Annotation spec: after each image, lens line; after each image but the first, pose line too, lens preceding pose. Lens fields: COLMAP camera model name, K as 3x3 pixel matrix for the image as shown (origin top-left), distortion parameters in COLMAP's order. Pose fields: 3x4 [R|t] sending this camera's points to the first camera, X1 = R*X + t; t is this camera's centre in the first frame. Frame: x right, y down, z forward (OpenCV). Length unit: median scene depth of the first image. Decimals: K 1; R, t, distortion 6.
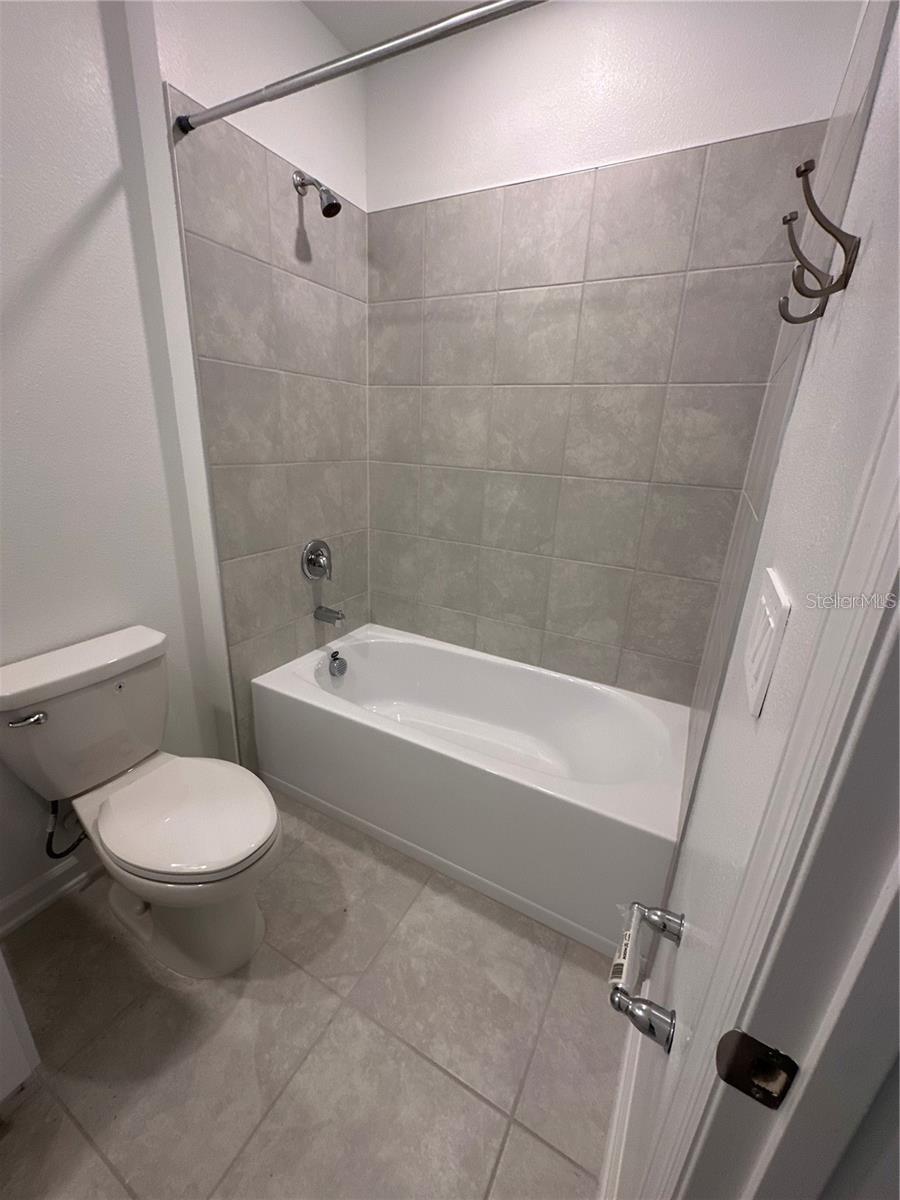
lens RADIAL K [[482.3, 0, 449.5], [0, 482.3, 598.5], [0, 0, 1]] dist [-0.002218, 0.000764]
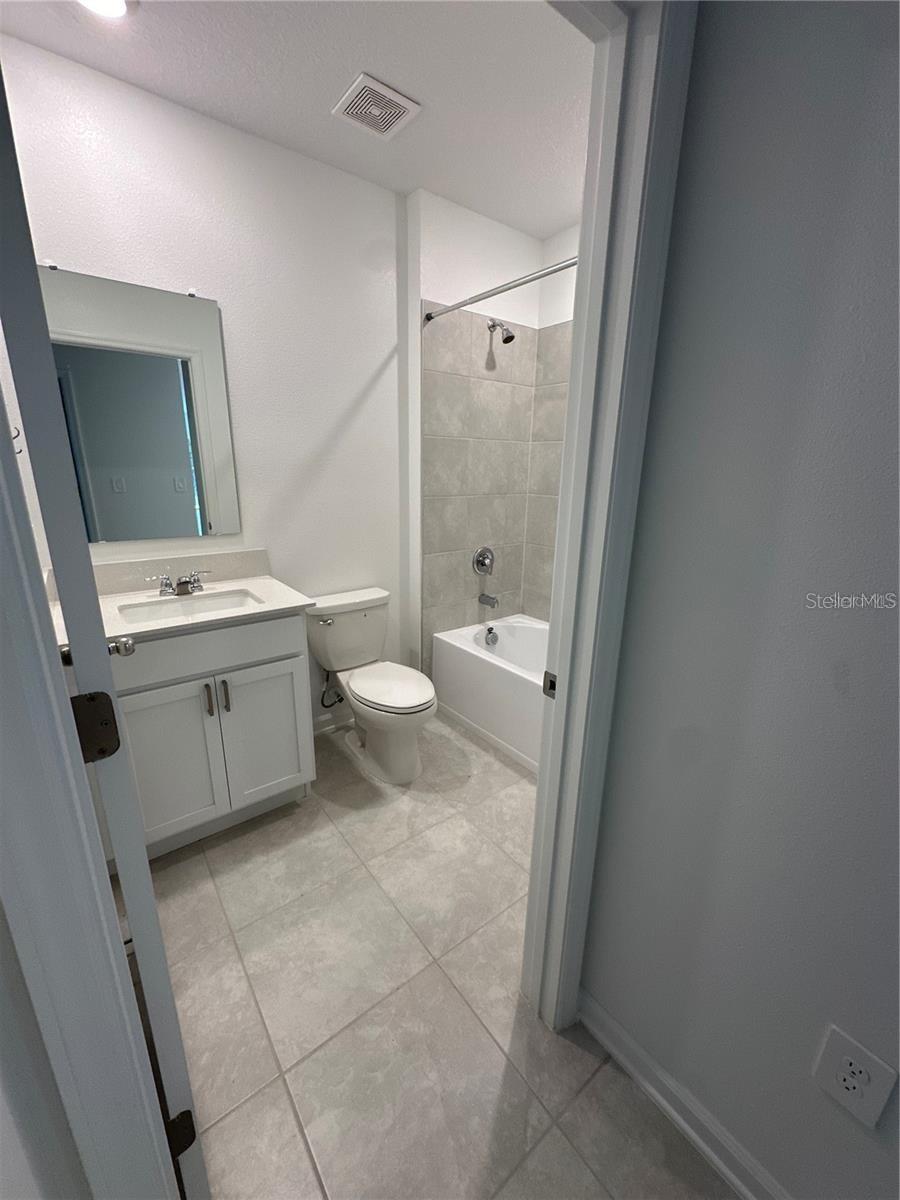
lens RADIAL K [[482.3, 0, 447.4], [0, 482.3, 601.3], [0, 0, 1]] dist [-0.002218, 0.000764]
pose [[0.913105, 0.079865, -0.399826, 0.260988], [-0.106161, 0.993374, -0.044019, 0.139986], [0.393661, 0.082640, 0.915533, -0.443134]]
